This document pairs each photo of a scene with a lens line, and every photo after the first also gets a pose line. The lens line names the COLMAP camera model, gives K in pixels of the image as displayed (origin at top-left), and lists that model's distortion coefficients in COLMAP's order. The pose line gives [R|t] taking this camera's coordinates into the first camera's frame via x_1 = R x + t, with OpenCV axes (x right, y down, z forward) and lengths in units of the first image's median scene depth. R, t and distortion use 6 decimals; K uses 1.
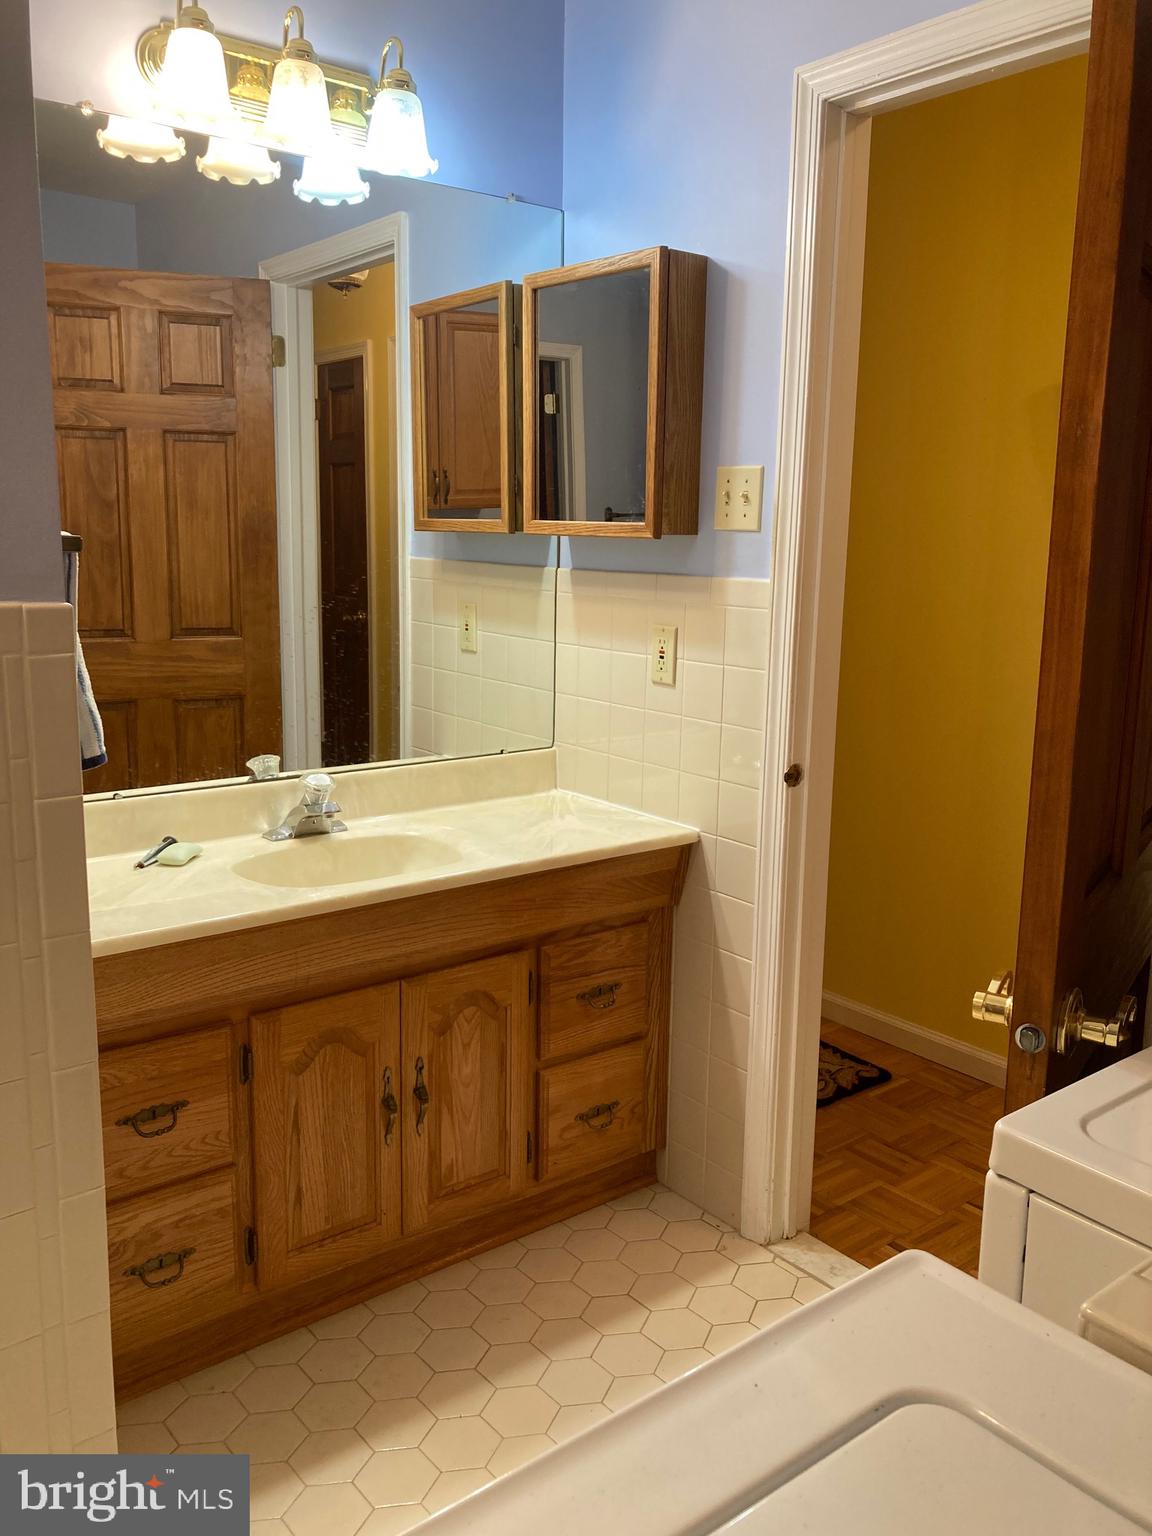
lens RADIAL K [[1267.2, 0, 575.0], [0, 1267.2, 759.5], [0, 0, 1]] dist [0.018495, 0.008787]
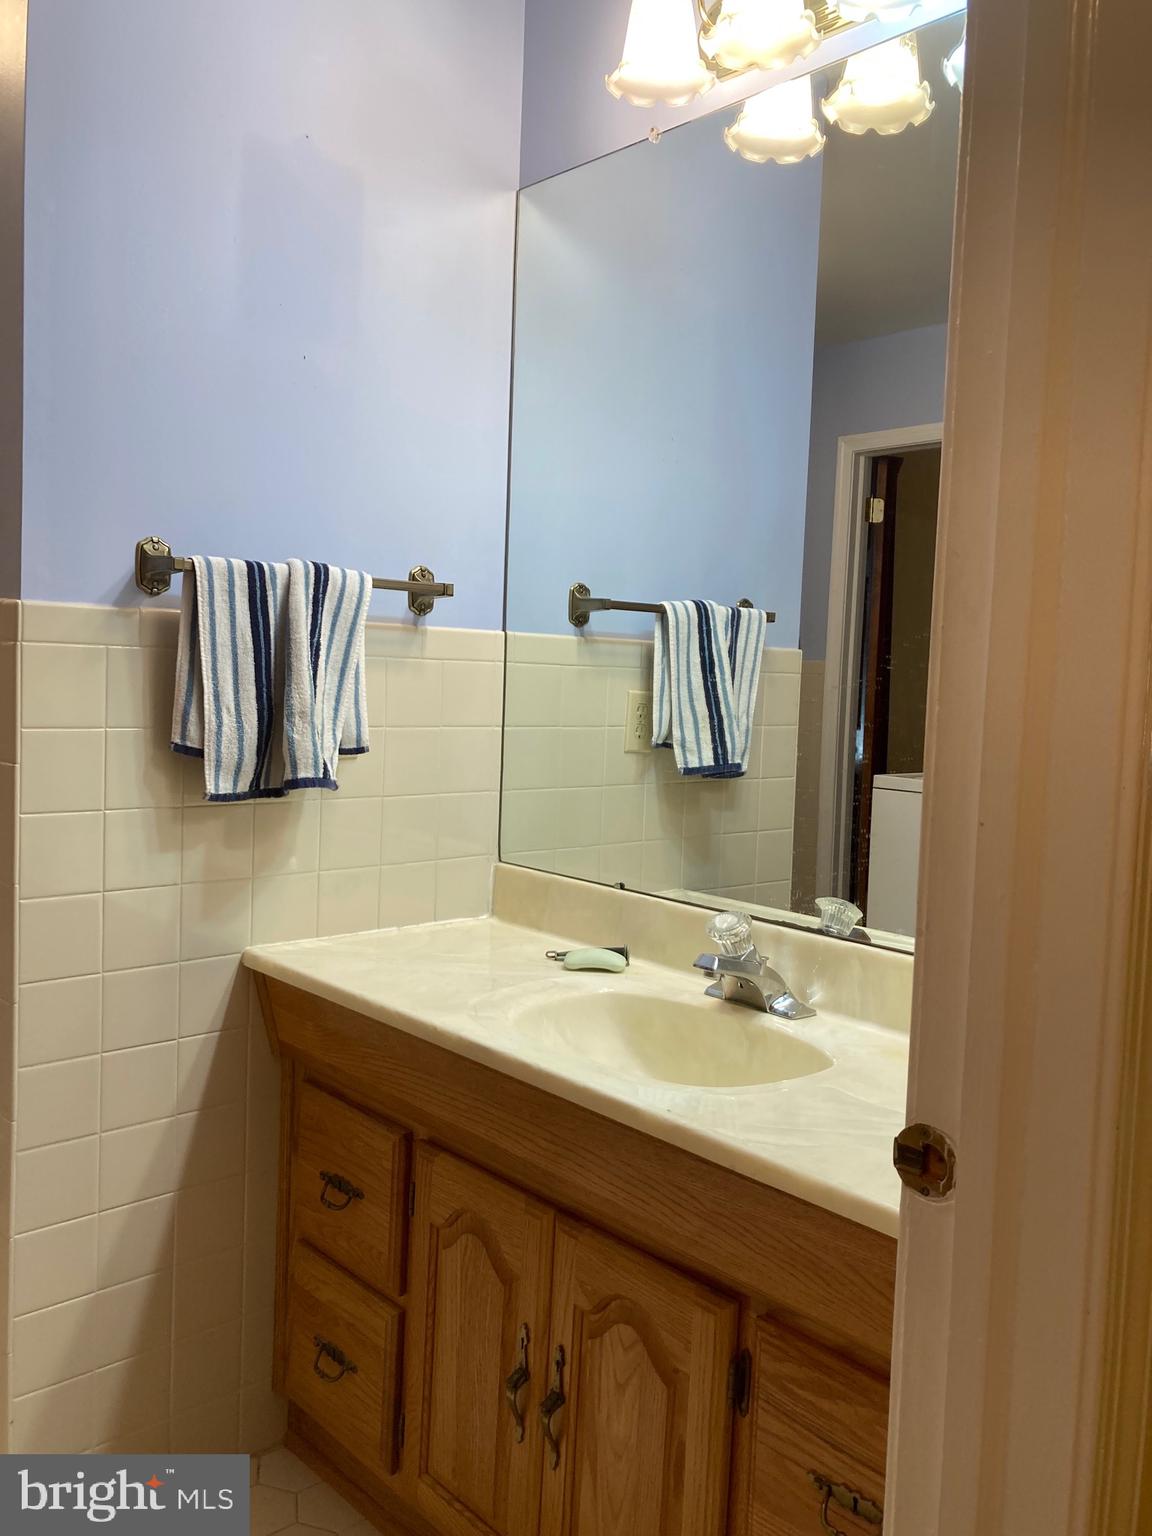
lens RADIAL K [[1267.2, 0, 572.8], [0, 1267.2, 779.4], [0, 0, 1]] dist [0.018495, 0.008787]
pose [[0.064686, 0.077721, -0.994874, 0.509161], [-0.209976, 0.975702, 0.062571, -0.091285], [0.975564, 0.204852, 0.079433, 0.905420]]
